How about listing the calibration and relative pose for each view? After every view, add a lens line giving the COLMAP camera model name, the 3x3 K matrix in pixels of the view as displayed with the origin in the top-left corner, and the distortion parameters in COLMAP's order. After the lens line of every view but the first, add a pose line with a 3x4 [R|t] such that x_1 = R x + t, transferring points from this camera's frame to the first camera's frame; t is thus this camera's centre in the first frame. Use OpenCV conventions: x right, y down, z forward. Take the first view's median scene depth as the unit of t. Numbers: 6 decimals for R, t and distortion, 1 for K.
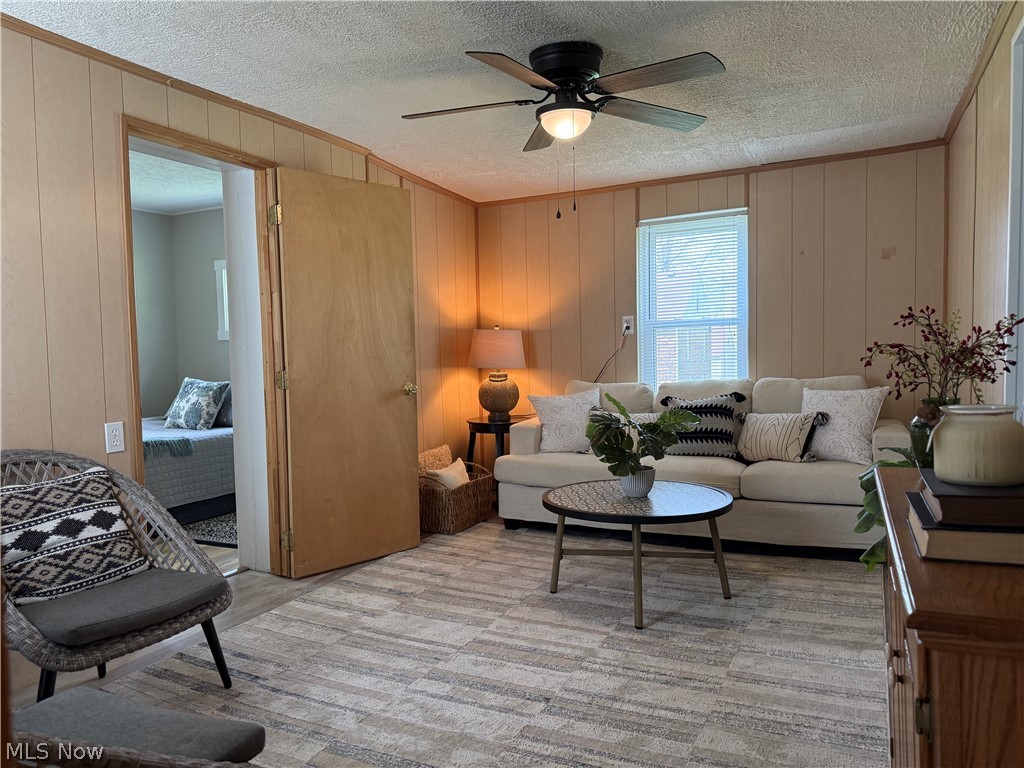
lens RADIAL K [[721.7, 0, 517.2], [0, 721.7, 388.1], [0, 0, 1]] dist [0.062600, -0.075670]
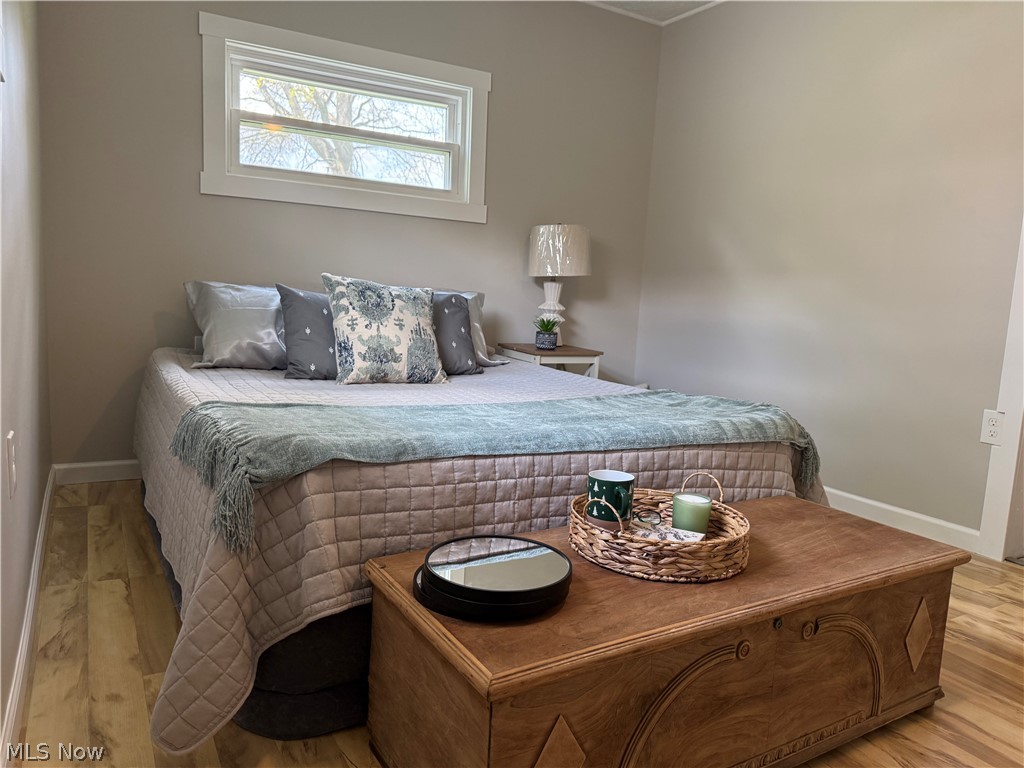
lens RADIAL K [[721.7, 0, 513.1], [0, 721.7, 382.9], [0, 0, 1]] dist [0.062600, -0.075670]
pose [[0.558863, -0.057592, 0.827258, -0.811519], [-0.011831, 0.996930, 0.077397, 0.018160], [-0.829176, -0.053042, 0.556466, 0.672773]]
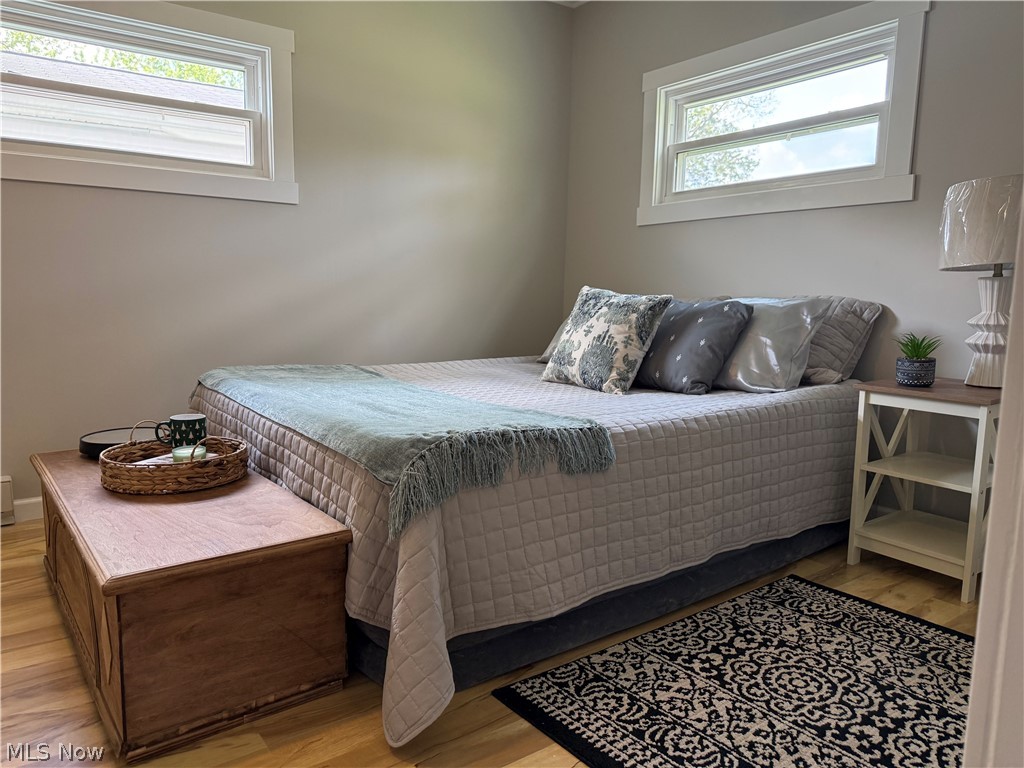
lens RADIAL K [[721.7, 0, 509.5], [0, 721.7, 384.9], [0, 0, 1]] dist [0.062600, -0.075670]
pose [[0.882865, 0.091563, -0.460614, -0.270611], [-0.059241, 0.994688, 0.084182, 0.015959], [0.465875, -0.047034, 0.883599, 0.541634]]
